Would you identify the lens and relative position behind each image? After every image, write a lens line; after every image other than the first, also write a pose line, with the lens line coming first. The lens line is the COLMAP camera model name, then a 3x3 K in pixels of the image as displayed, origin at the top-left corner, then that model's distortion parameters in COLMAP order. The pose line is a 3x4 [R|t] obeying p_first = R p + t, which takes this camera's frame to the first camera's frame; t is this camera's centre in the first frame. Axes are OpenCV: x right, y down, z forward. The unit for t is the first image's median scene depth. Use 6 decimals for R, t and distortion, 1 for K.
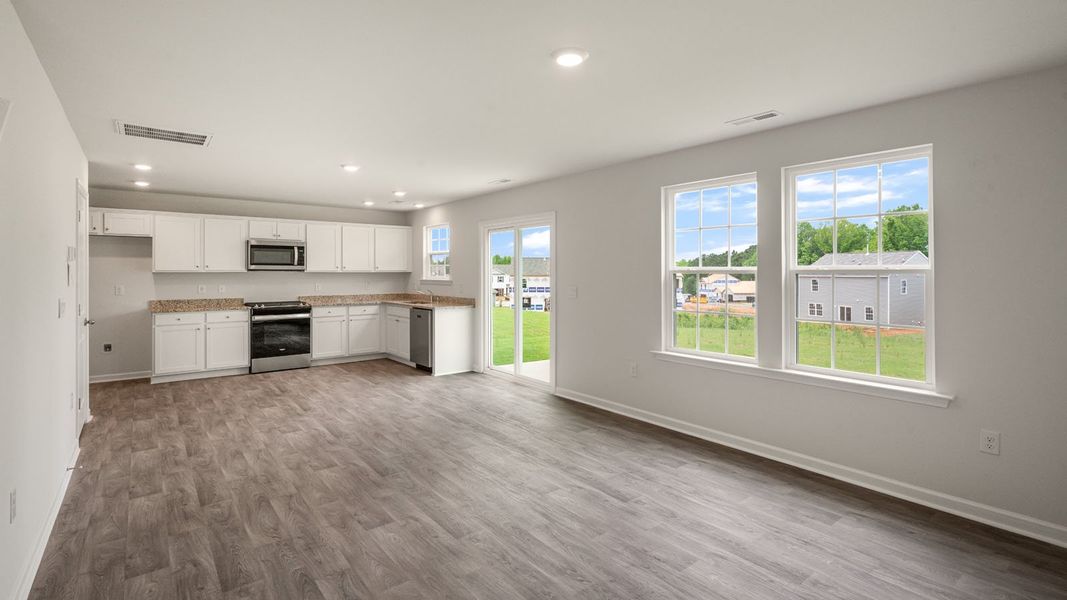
lens RADIAL K [[495.5, 0, 520.6], [0, 495.5, 265.2], [0, 0, 1]] dist [0.001275, 0.000570]
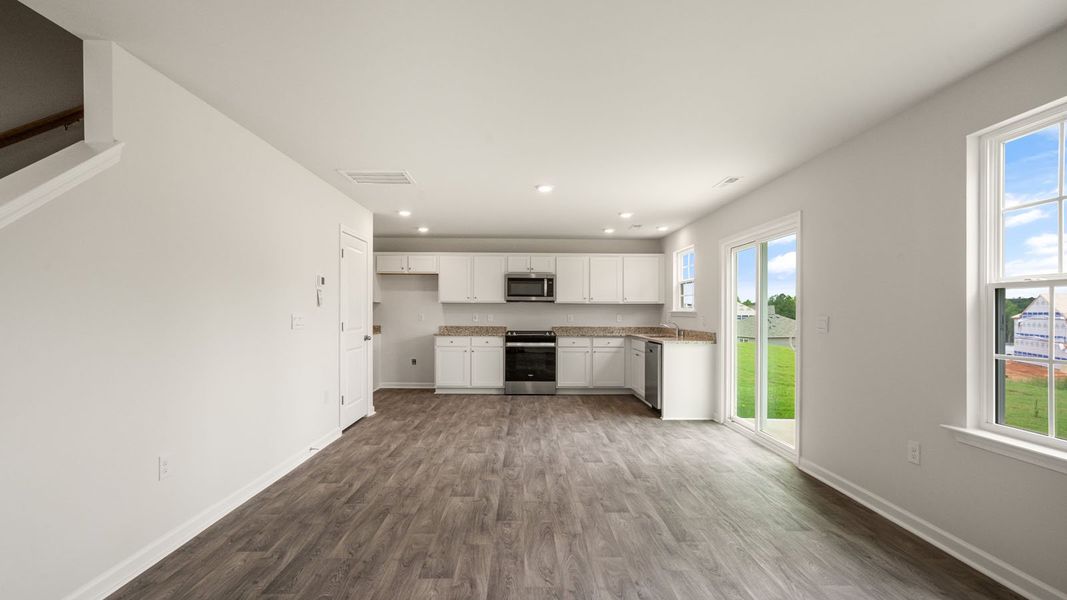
lens RADIAL K [[481.7, 0, 525.5], [0, 481.7, 309.7], [0, 0, 1]] dist [-0.001890, -0.000044]
pose [[0.800000, 0.002794, -0.599993, 0.135519], [0.002406, 0.999966, 0.007864, 0.021622], [0.599995, -0.007735, 0.799966, 0.170286]]
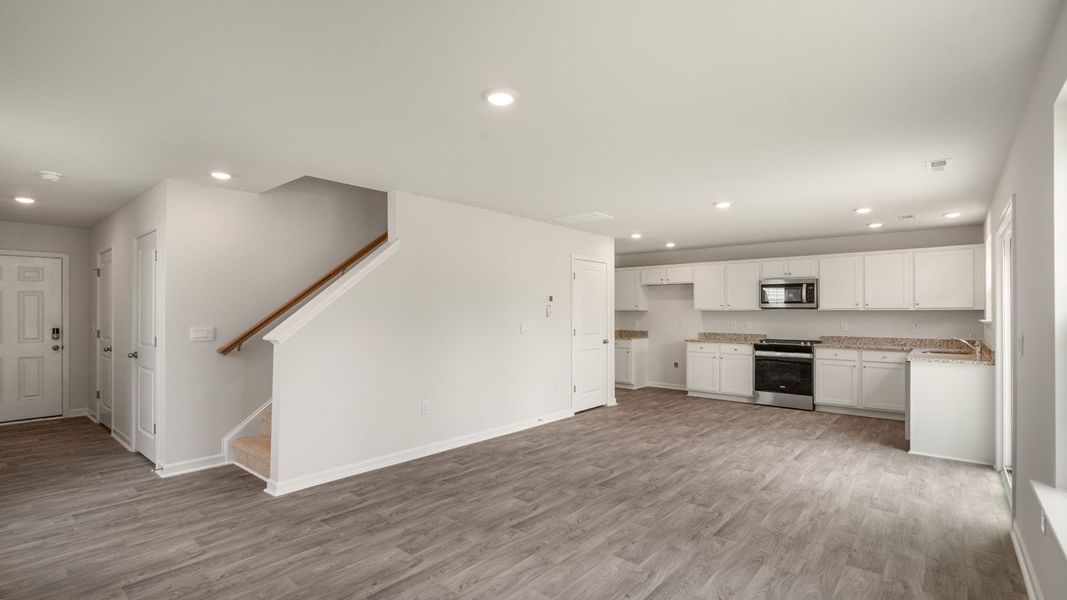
lens RADIAL K [[481.7, 0, 525.5], [0, 481.7, 309.7], [0, 0, 1]] dist [-0.001890, -0.000044]
pose [[0.199240, -0.005182, -0.979937, 0.387217], [0.012690, 0.999916, -0.002707, 0.009394], [0.979869, -0.011896, 0.199289, 0.302417]]
